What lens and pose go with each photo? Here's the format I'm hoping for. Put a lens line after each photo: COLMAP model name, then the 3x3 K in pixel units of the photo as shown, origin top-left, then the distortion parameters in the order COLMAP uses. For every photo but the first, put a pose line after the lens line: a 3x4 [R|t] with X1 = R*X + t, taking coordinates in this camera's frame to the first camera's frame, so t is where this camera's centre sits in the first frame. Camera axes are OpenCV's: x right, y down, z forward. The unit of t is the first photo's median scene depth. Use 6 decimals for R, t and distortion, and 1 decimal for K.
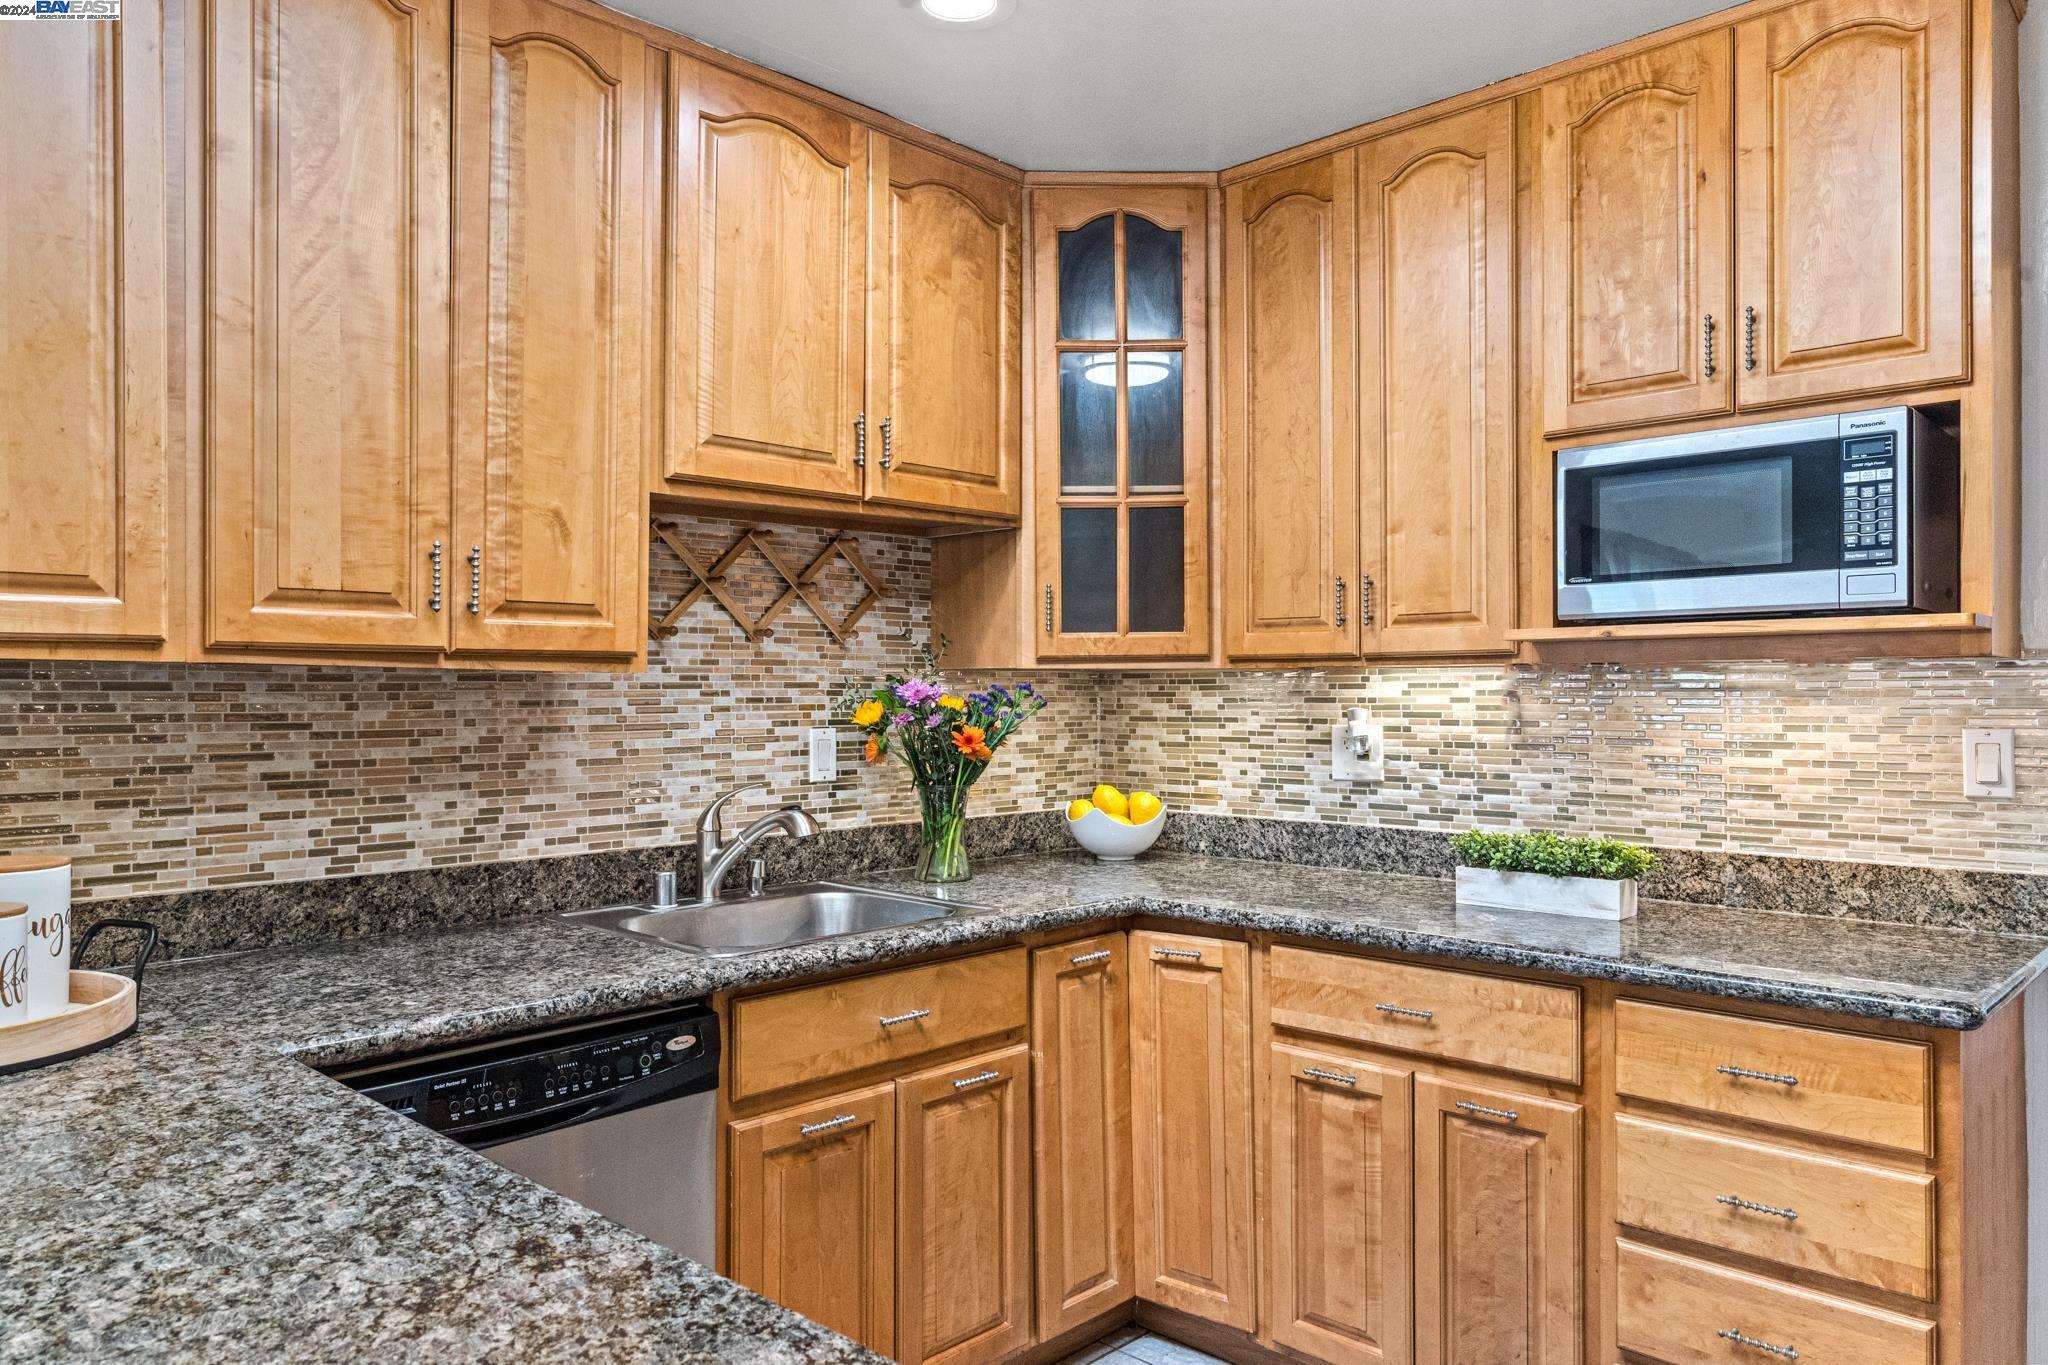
lens RADIAL K [[1377.9, 0, 1024.0], [0, 1377.9, 682.5], [0, 0, 1]] dist [0.002116, 0.003223]
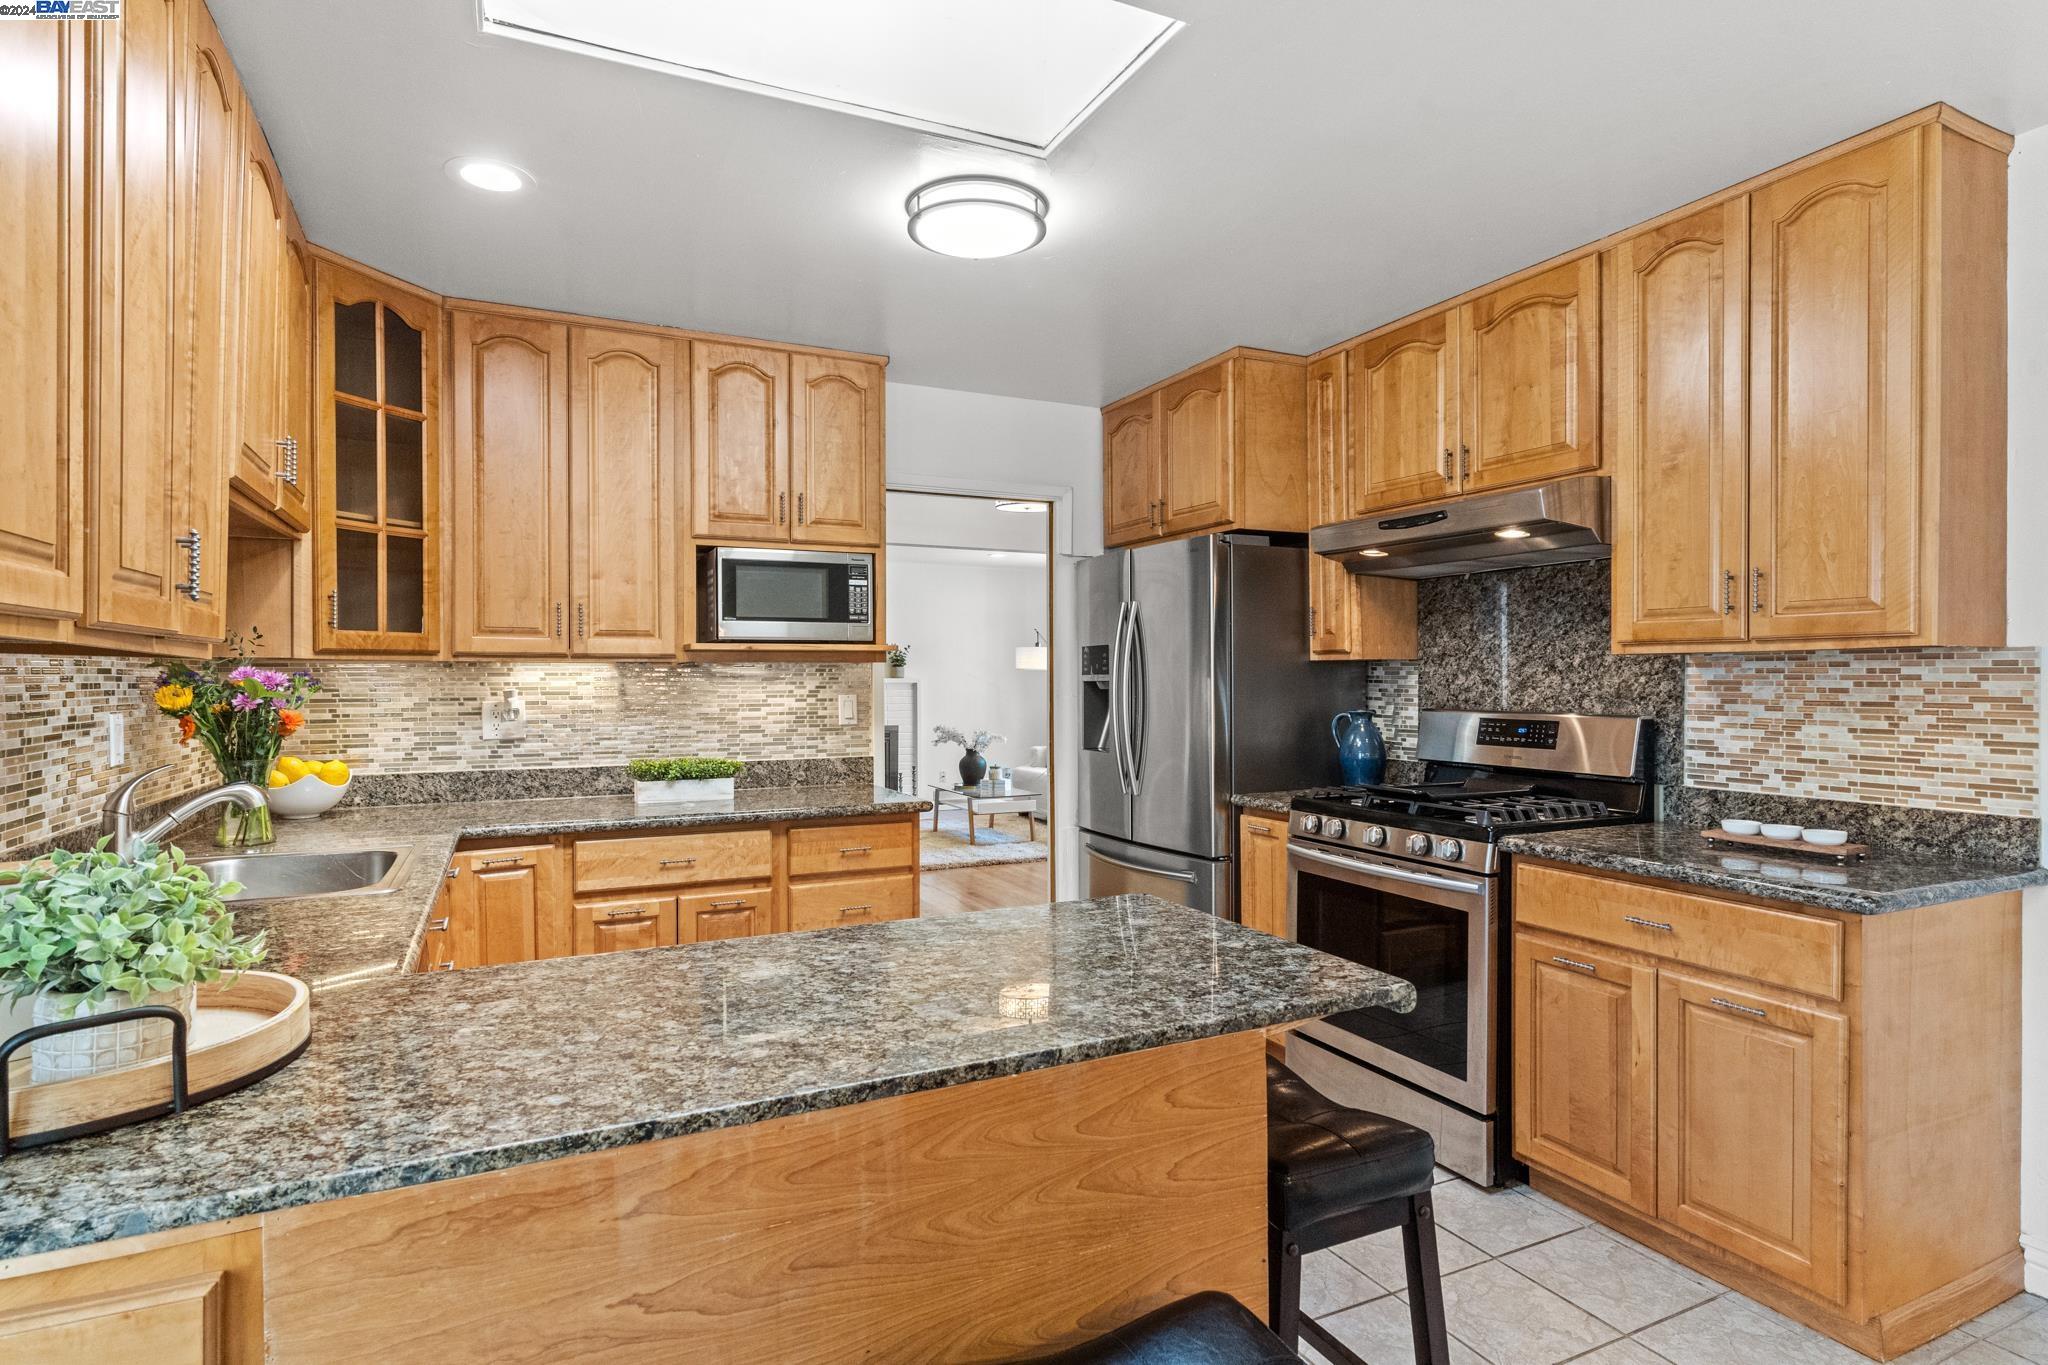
lens RADIAL K [[1065.4, 0, 1024.0], [0, 1065.4, 682.5], [0, 0, 1]] dist [0.003485, 0.000572]
pose [[0.346740, -0.002896, 0.937957, -0.715425], [-0.005441, 0.999972, 0.005099, 0.002704], [-0.937946, -0.006872, 0.346714, 0.105062]]
